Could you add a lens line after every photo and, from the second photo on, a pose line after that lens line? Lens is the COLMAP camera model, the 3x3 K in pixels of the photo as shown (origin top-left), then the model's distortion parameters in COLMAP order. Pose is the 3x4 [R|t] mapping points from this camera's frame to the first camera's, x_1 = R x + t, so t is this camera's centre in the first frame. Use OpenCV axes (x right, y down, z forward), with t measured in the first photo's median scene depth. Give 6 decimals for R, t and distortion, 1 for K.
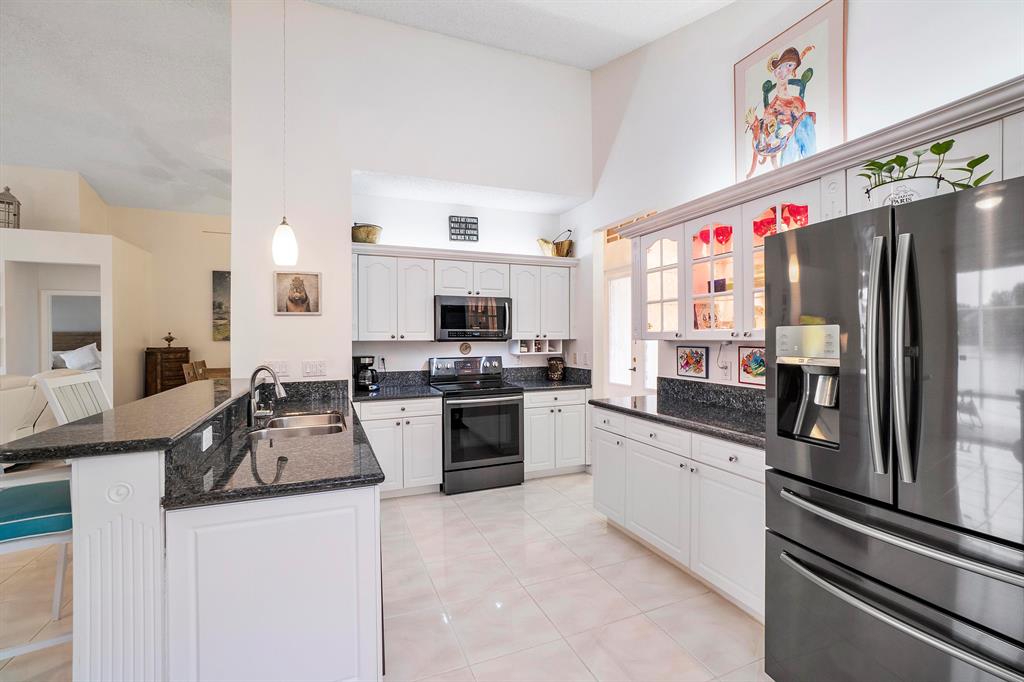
lens RADIAL K [[445.8, 0, 511.5], [0, 445.8, 340.0], [0, 0, 1]] dist [-0.037328, 0.014349]
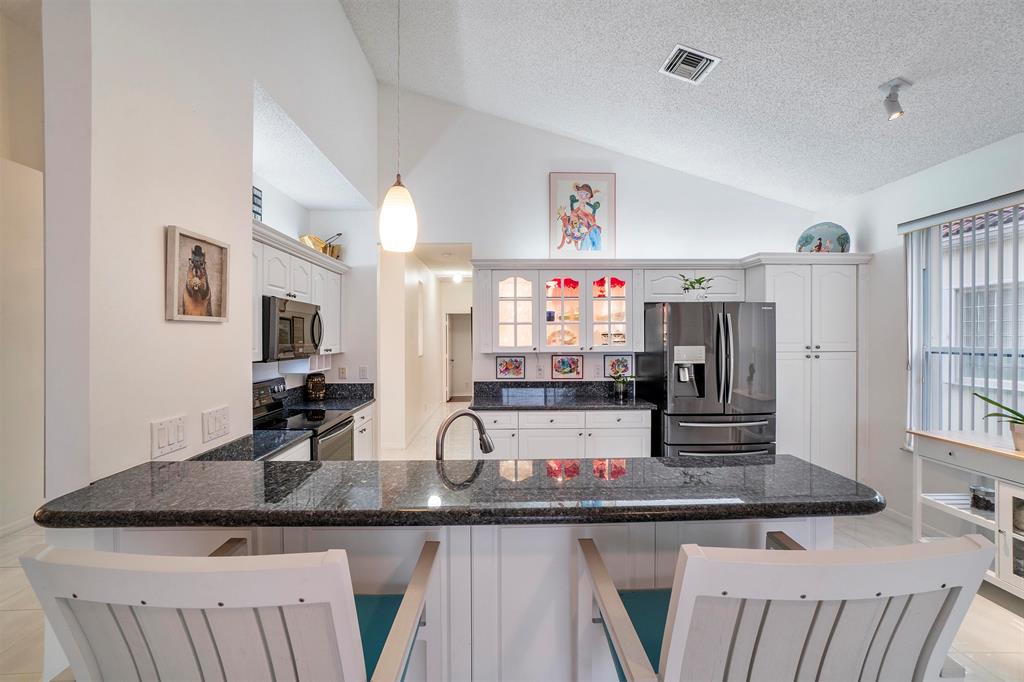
lens RADIAL K [[445.8, 0, 509.2], [0, 445.8, 342.1], [0, 0, 1]] dist [-0.037328, 0.014349]
pose [[0.338219, -0.006934, 0.941042, -0.832991], [0.010857, 0.999935, 0.003465, -0.032304], [-0.941005, 0.009045, 0.338272, 0.507147]]
